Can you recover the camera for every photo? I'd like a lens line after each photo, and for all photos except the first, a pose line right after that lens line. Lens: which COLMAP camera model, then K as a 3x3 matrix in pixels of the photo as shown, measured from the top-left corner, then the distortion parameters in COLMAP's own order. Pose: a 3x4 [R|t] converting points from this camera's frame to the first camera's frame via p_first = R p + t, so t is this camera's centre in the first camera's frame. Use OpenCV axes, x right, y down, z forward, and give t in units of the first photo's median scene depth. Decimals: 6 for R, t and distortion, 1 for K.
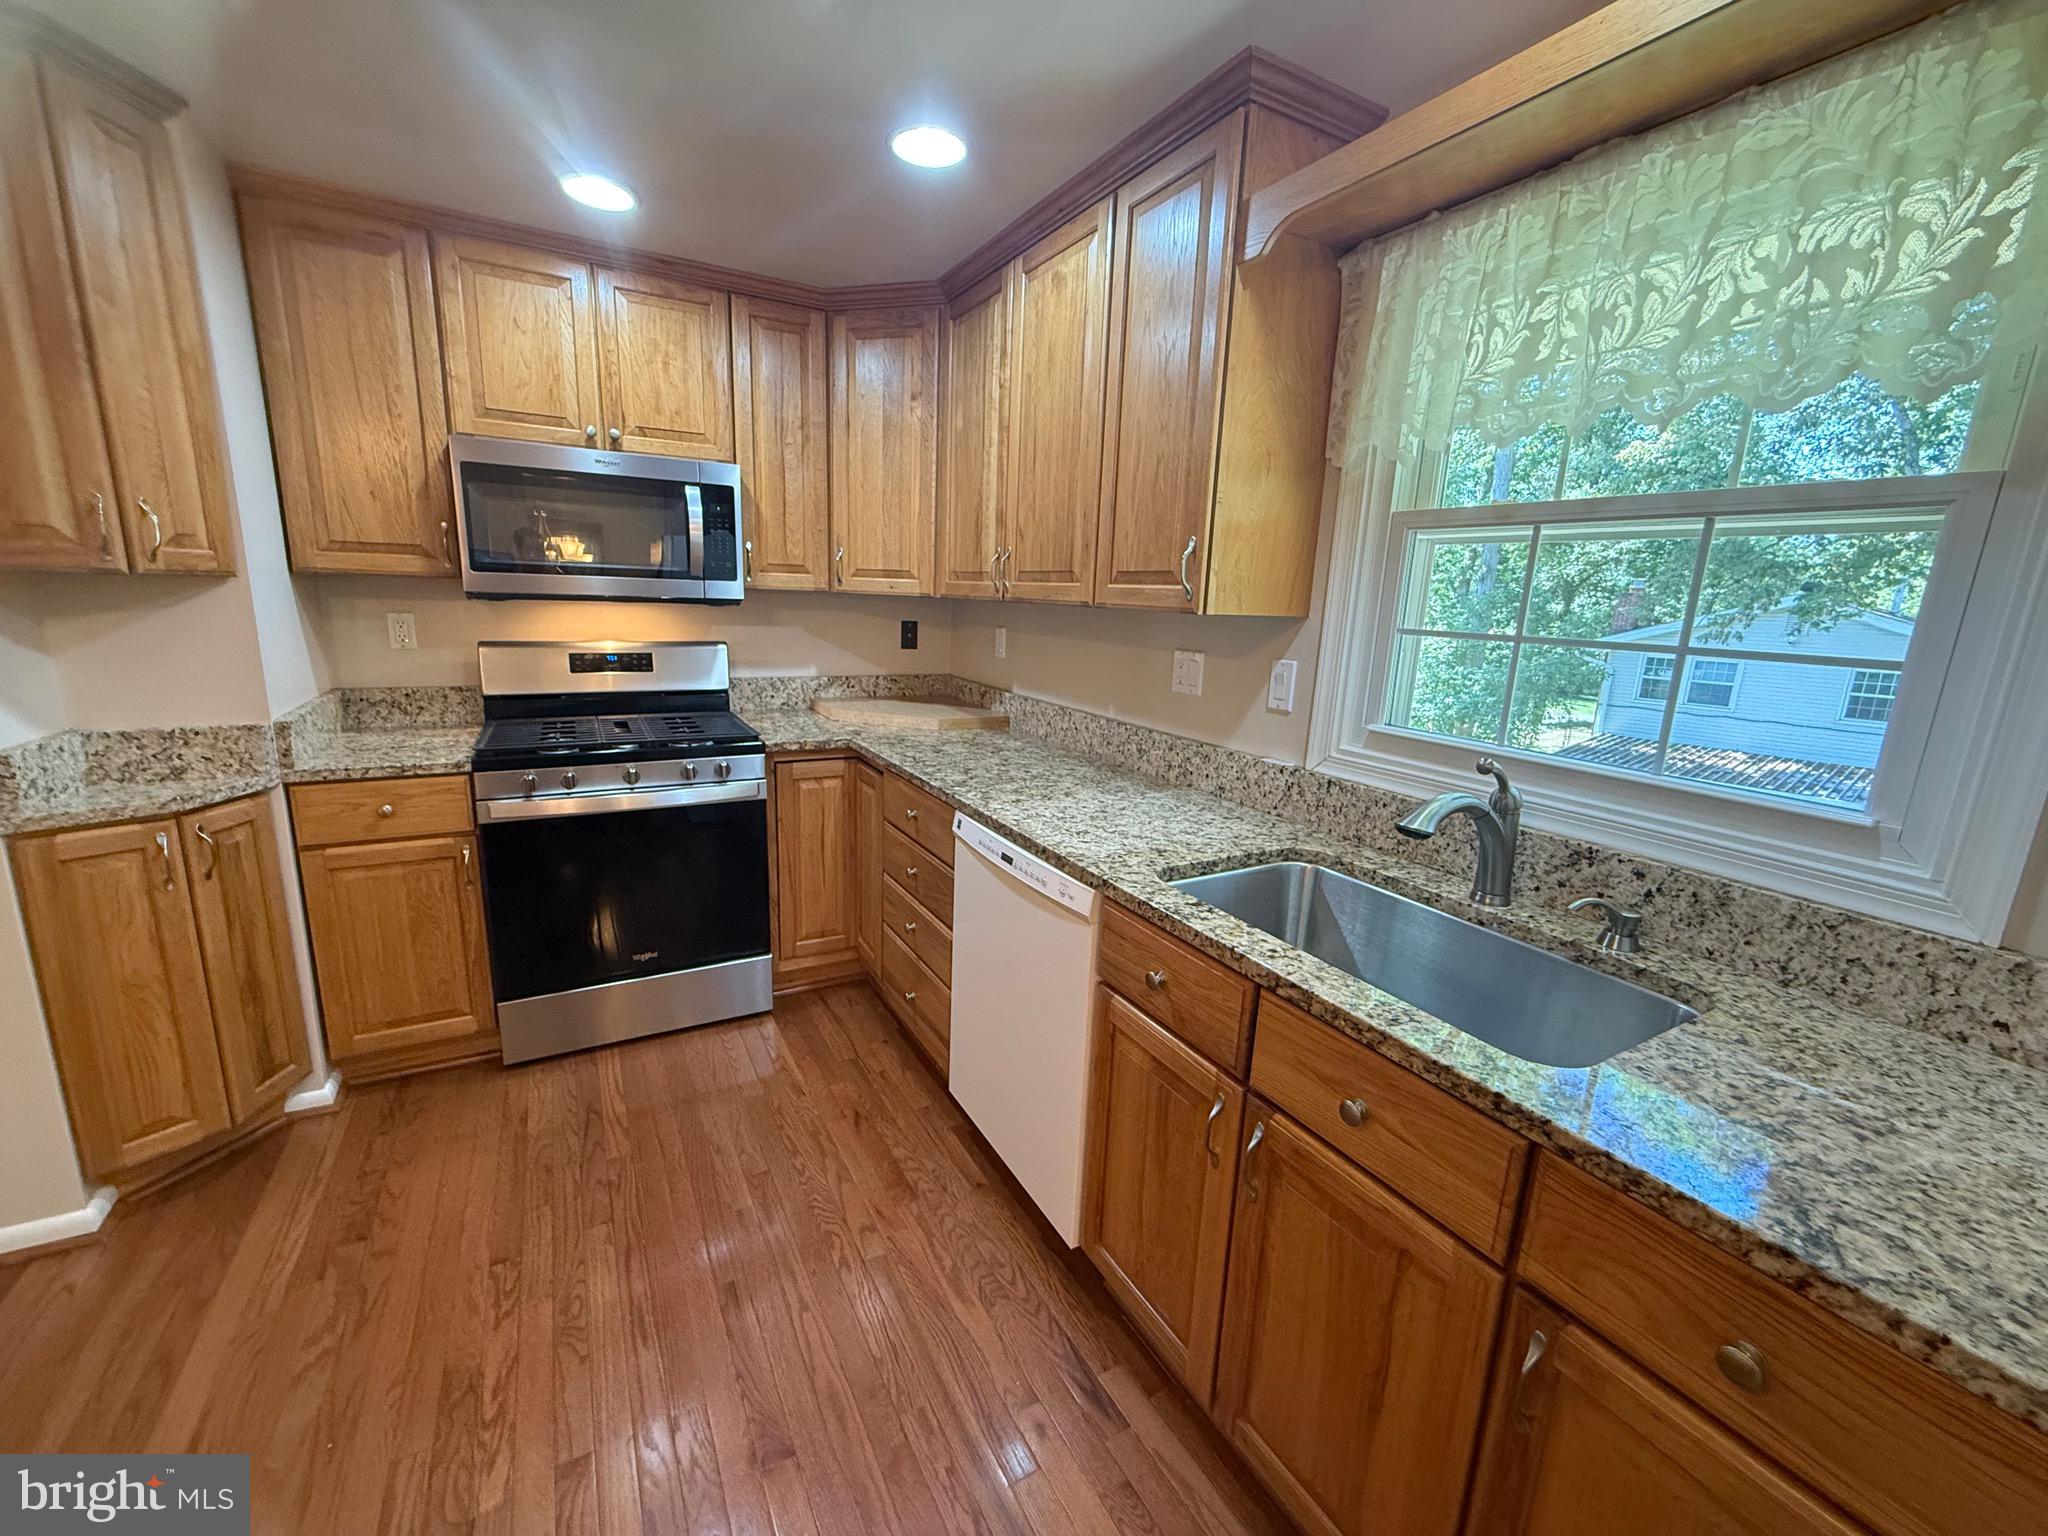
lens RADIAL K [[819.5, 0, 1020.1], [0, 819.5, 769.6], [0, 0, 1]] dist [-0.001540, 0.000575]
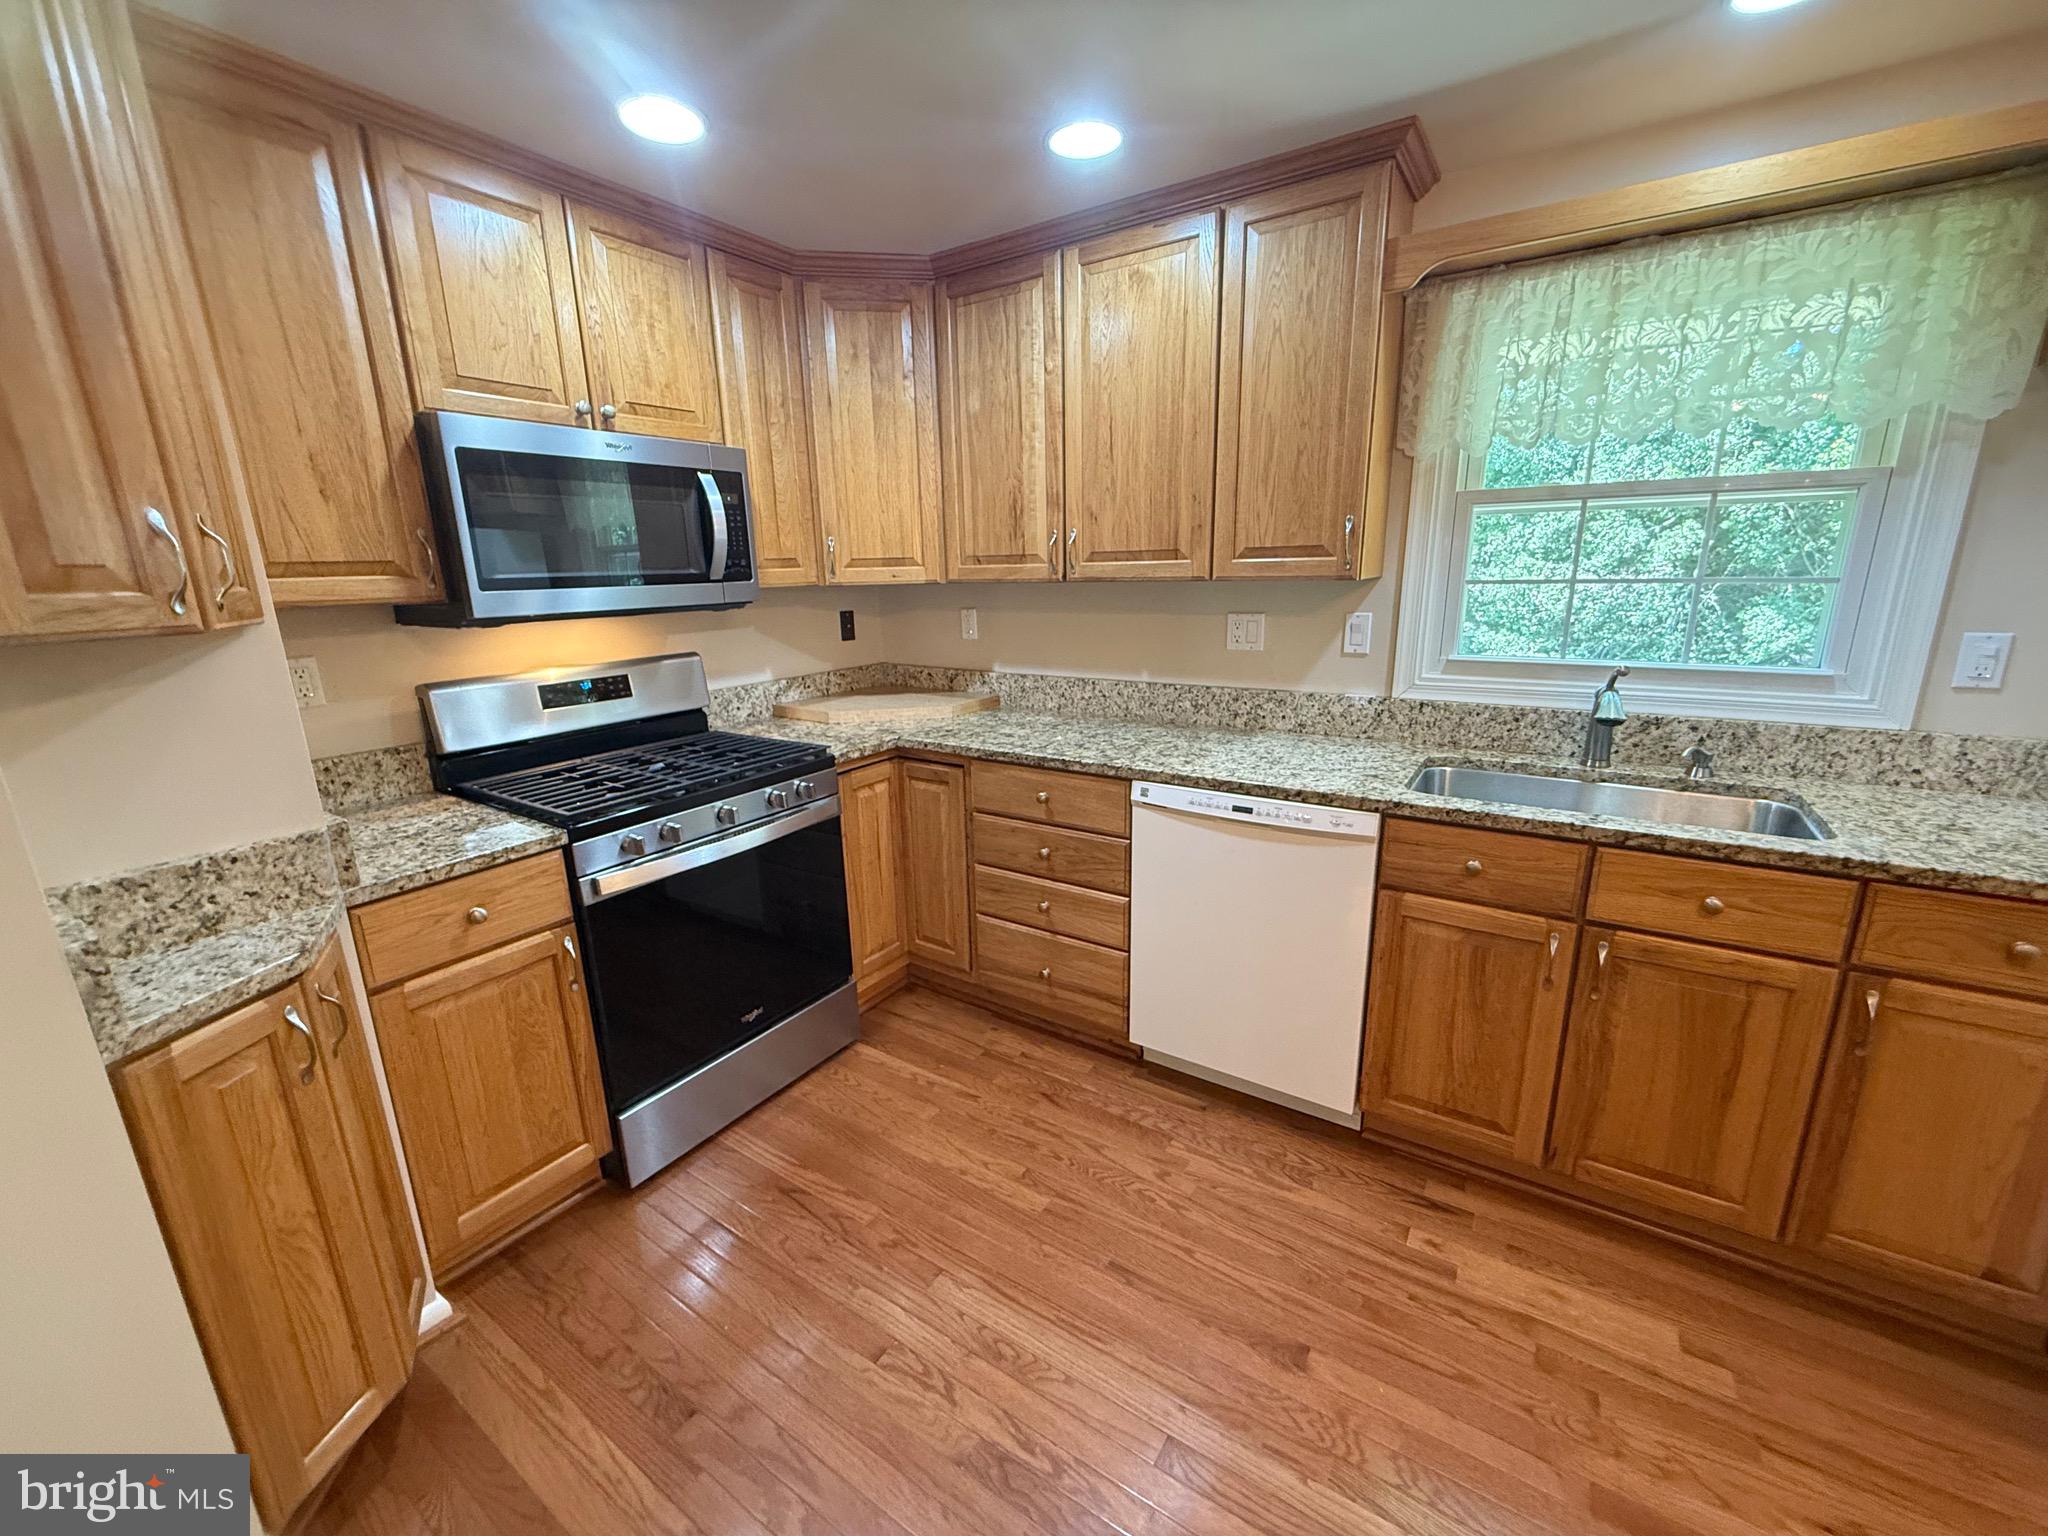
lens RADIAL K [[819.5, 0, 1018.7], [0, 819.5, 770.6], [0, 0, 1]] dist [-0.001540, 0.000575]
pose [[0.888439, -0.168761, 0.426844, -0.727163], [0.152804, 0.985656, 0.071651, -0.068485], [-0.432813, 0.001566, 0.901482, 0.112880]]
